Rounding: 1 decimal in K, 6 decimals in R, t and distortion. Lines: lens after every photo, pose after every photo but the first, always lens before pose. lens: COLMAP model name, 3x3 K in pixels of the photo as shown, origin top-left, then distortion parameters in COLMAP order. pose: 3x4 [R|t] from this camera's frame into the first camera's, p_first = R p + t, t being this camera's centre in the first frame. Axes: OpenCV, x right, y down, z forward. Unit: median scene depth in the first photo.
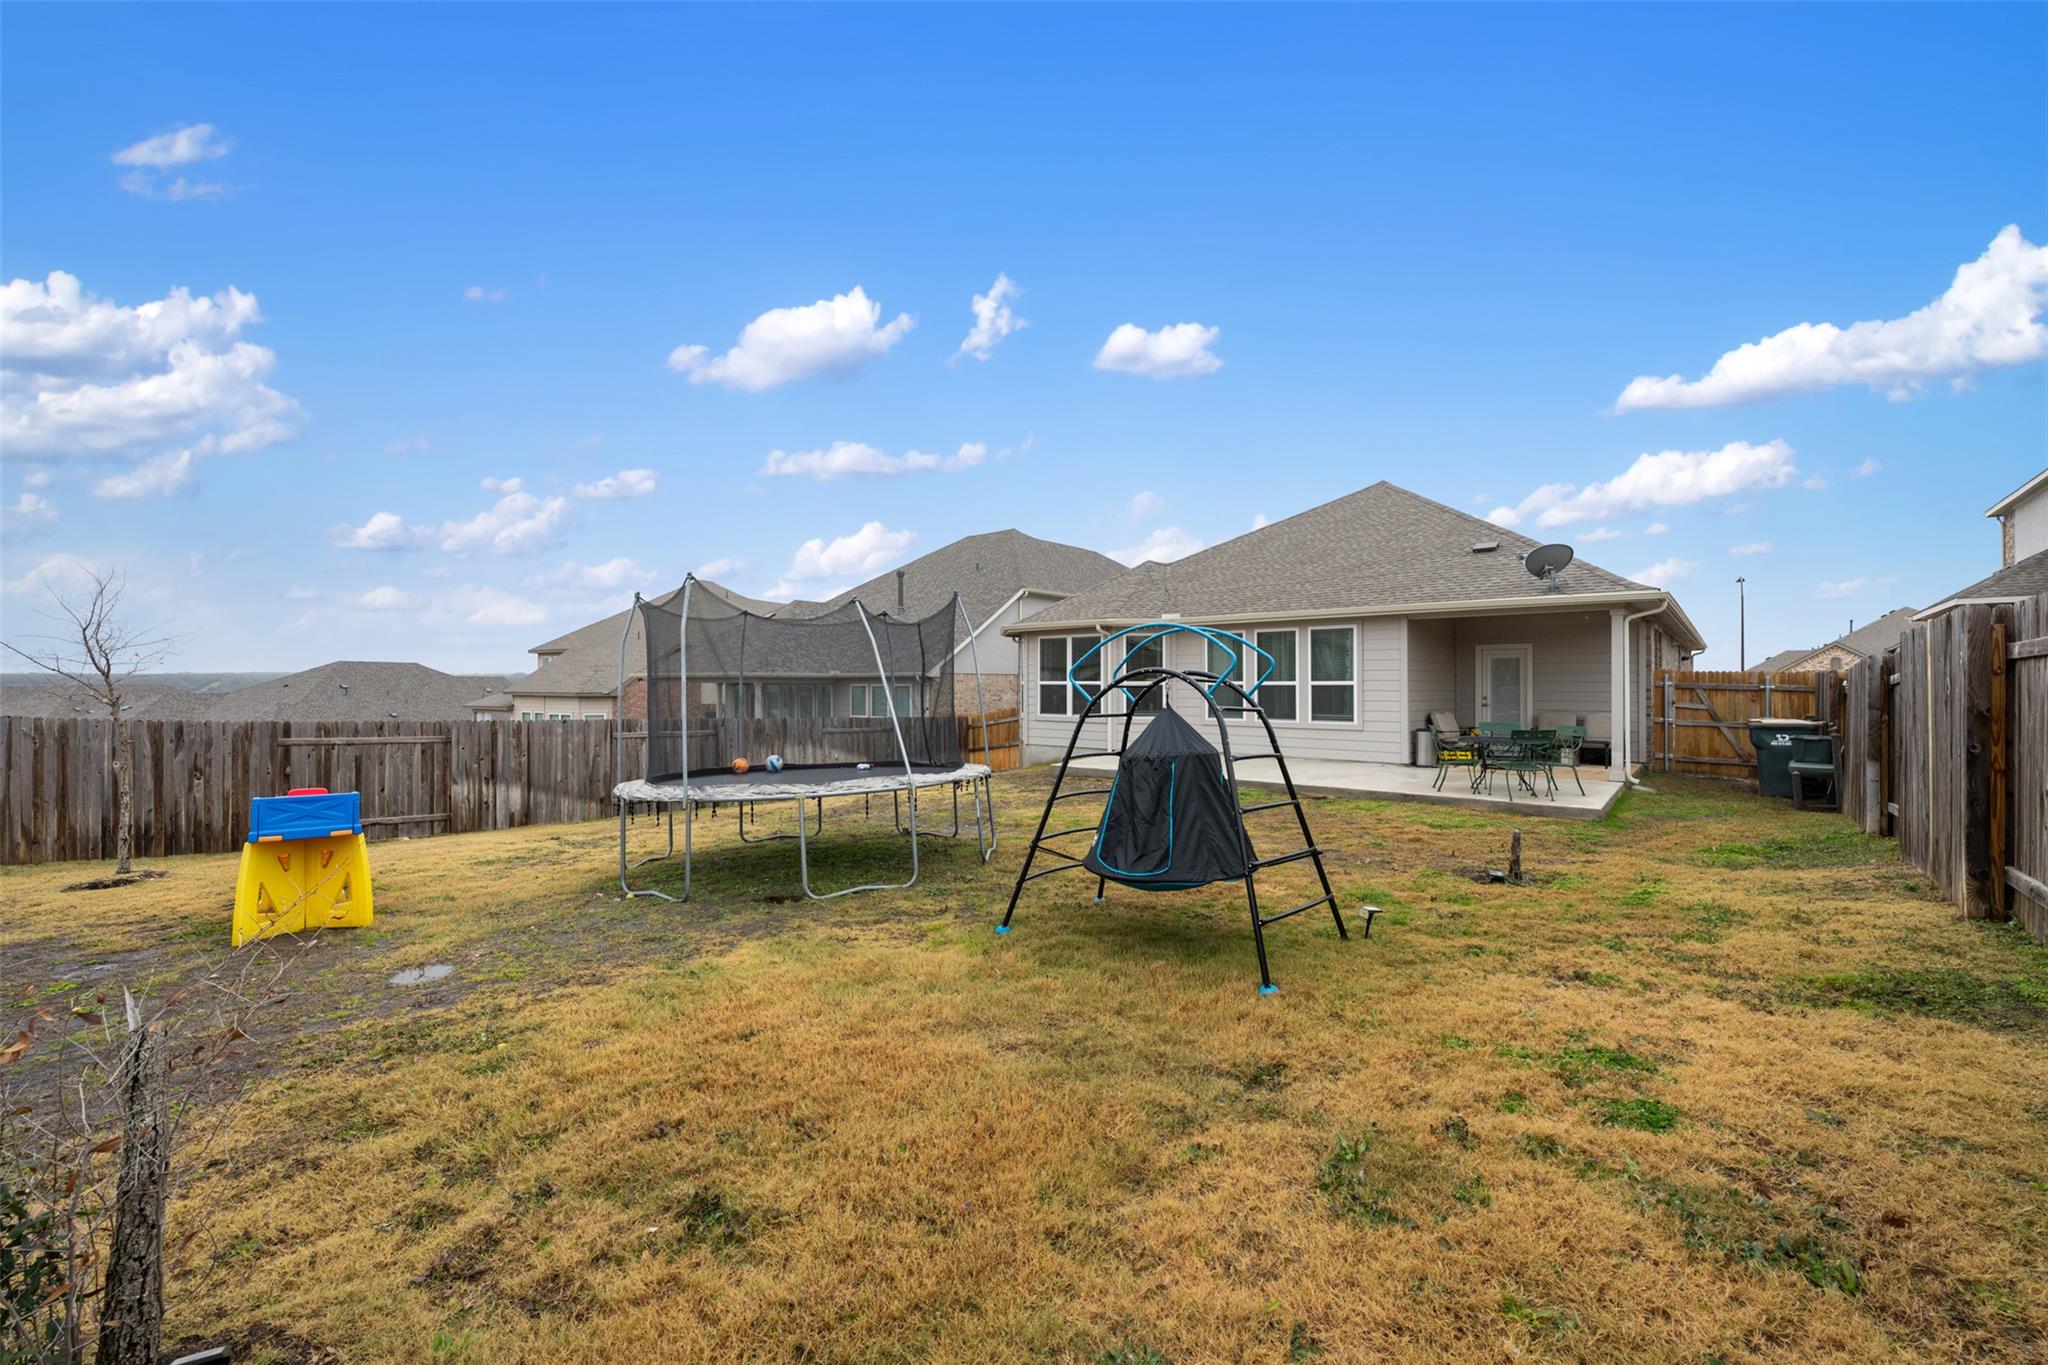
lens RADIAL K [[811.0, 0, 1022.5], [0, 811.0, 687.4], [0, 0, 1]] dist [-0.002301, 0.000526]
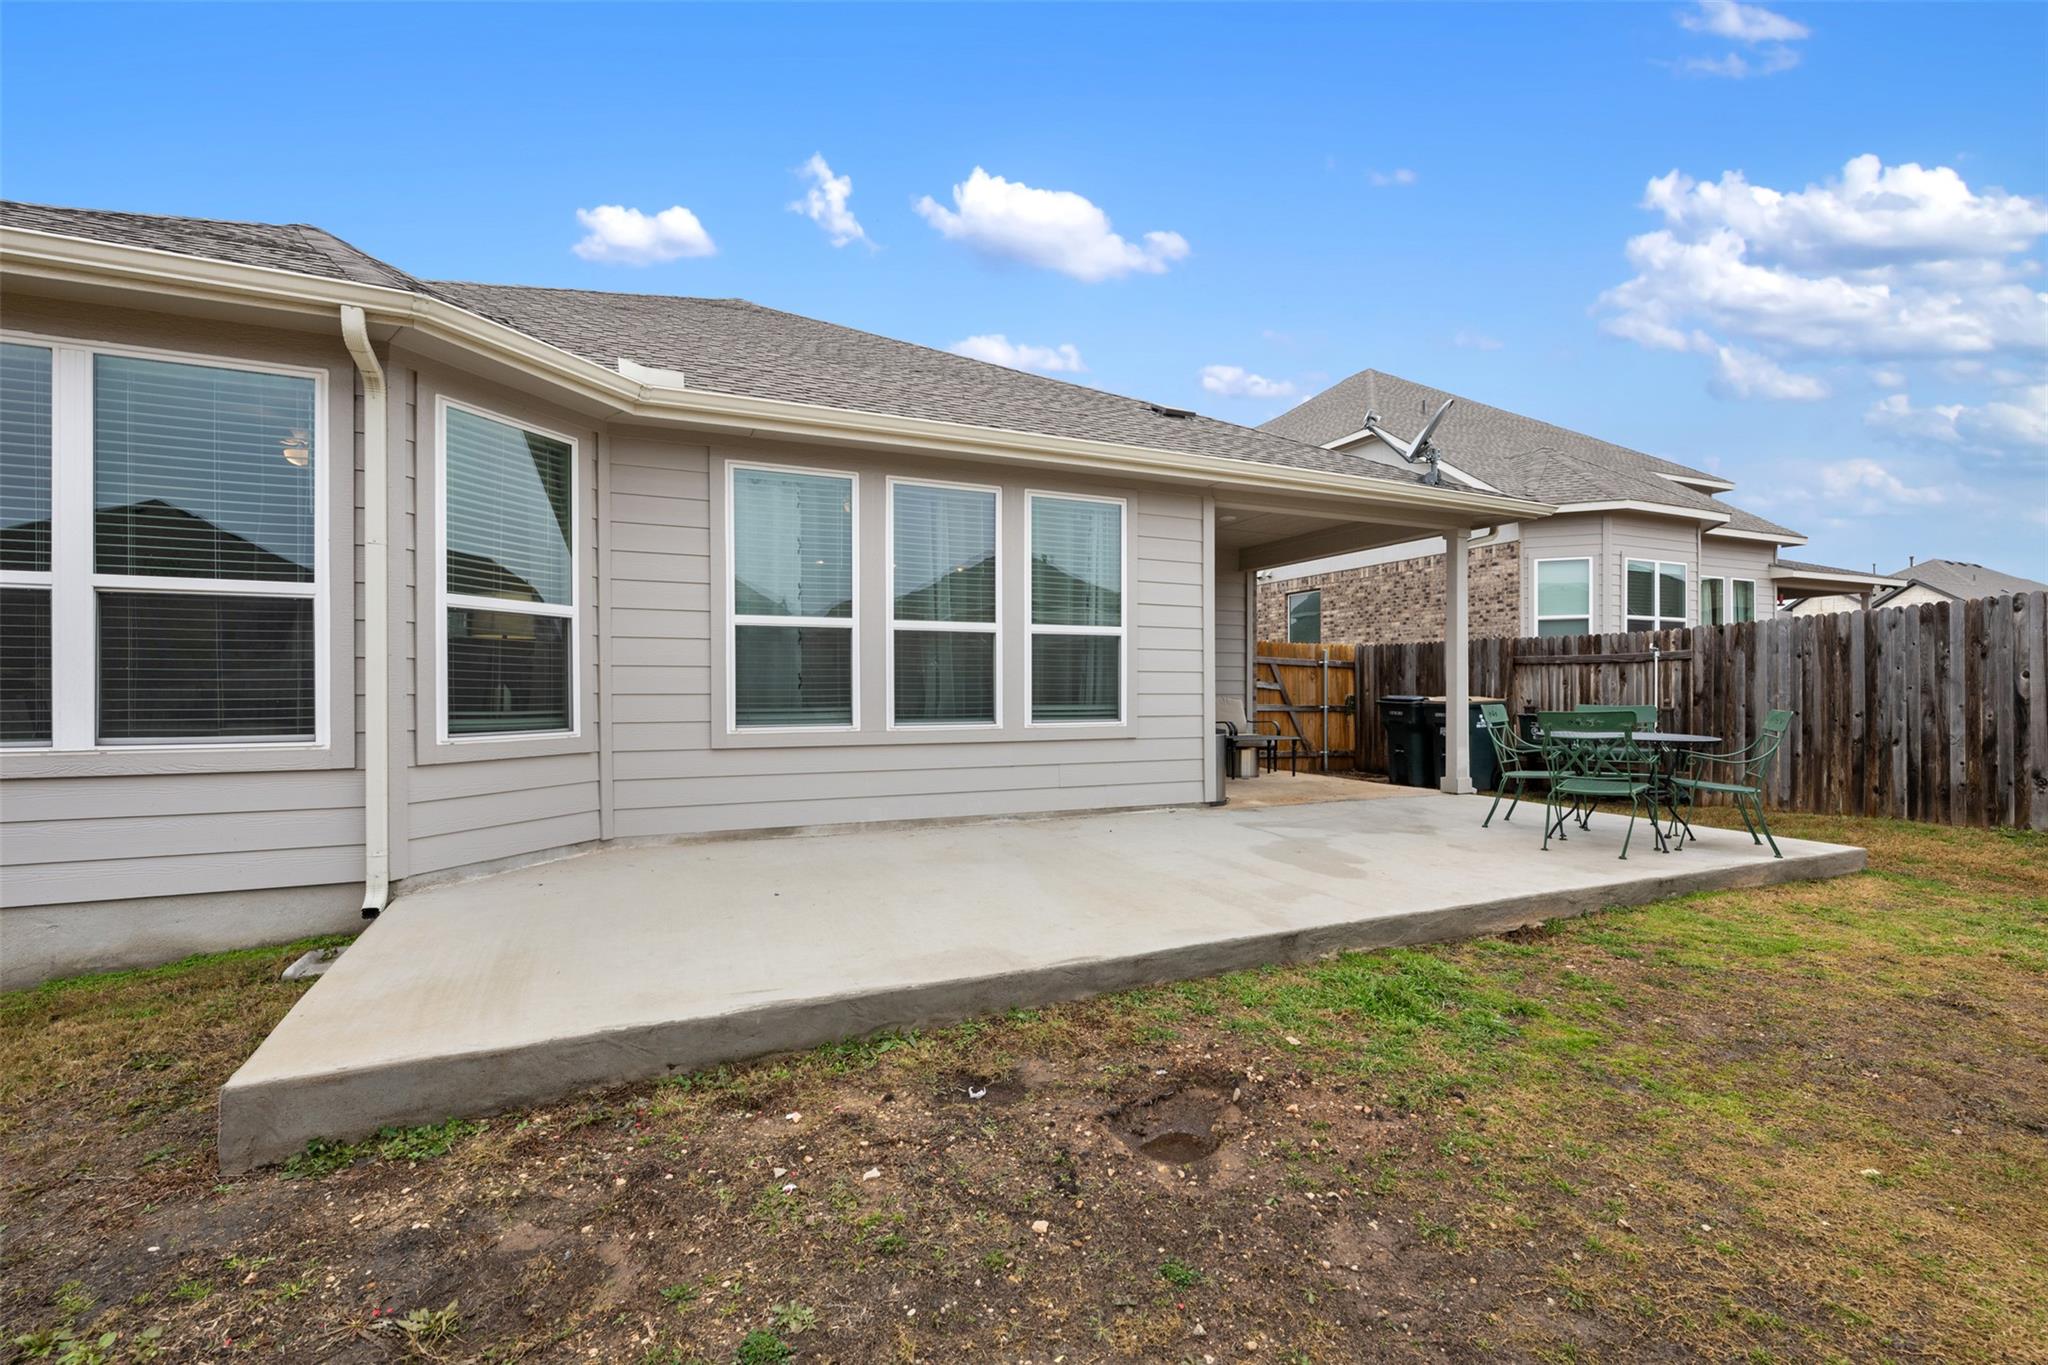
lens RADIAL K [[893.3, 0, 1023.4], [0, 893.3, 688.7], [0, 0, 1]] dist [-0.000397, 0.000862]
pose [[0.409595, 0.001115, 0.912267, -0.057090], [0.003917, 0.999988, -0.002982, 0.027552], [-0.912259, 0.004795, 0.409586, 0.871917]]
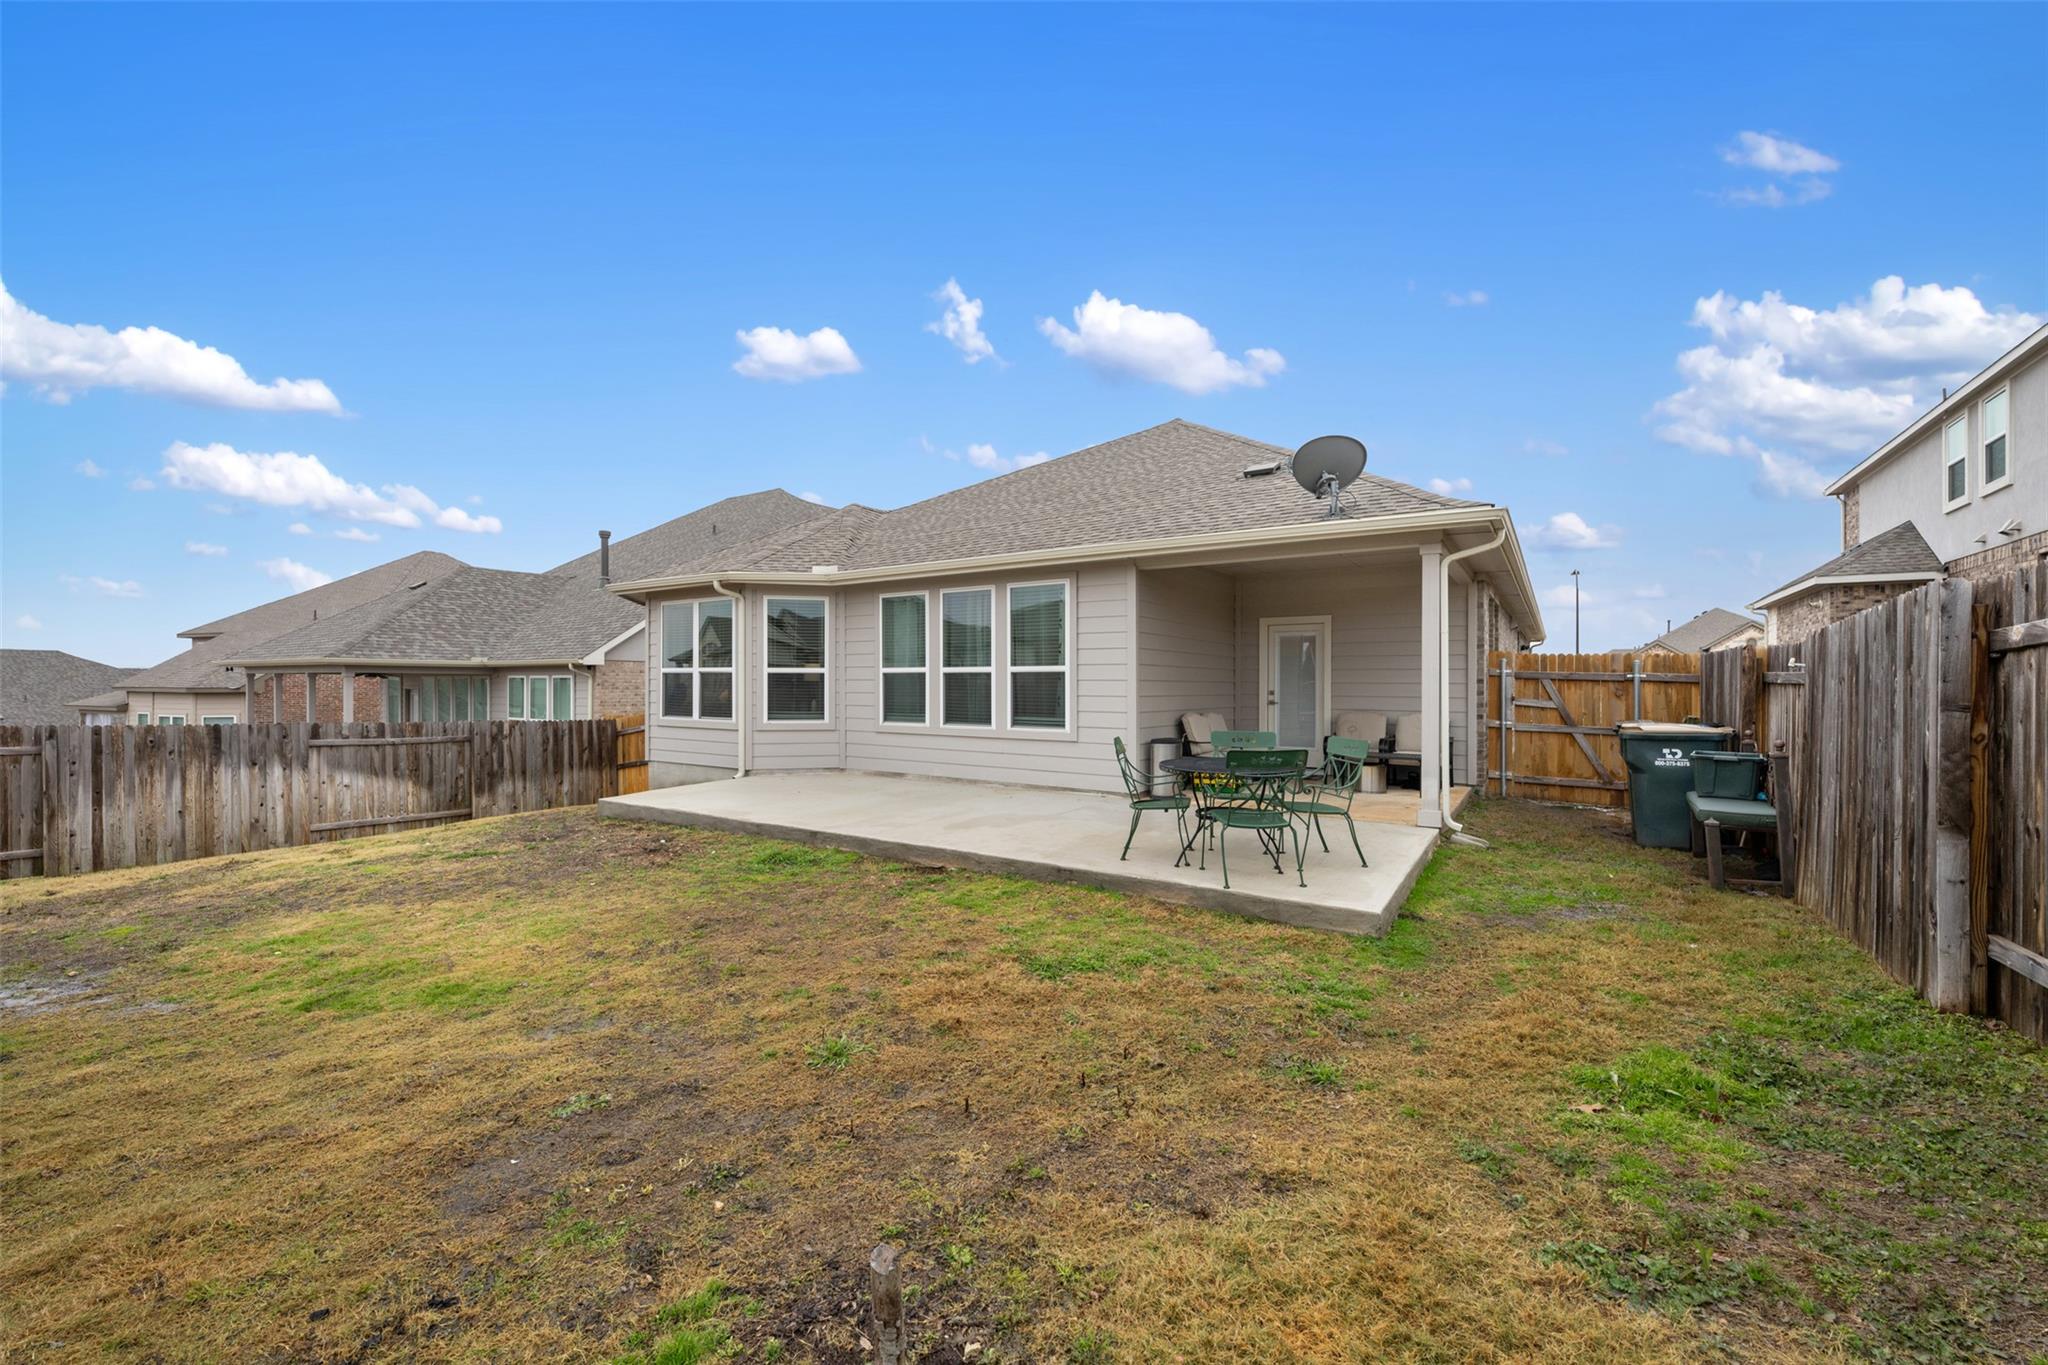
lens RADIAL K [[811.0, 0, 1027.5], [0, 811.0, 687.1], [0, 0, 1]] dist [-0.002301, 0.000526]
pose [[0.990318, 0.002079, 0.138804, 0.295235], [-0.002197, 0.999997, 0.000697, 0.009168], [-0.138802, -0.000996, 0.990320, 0.370120]]
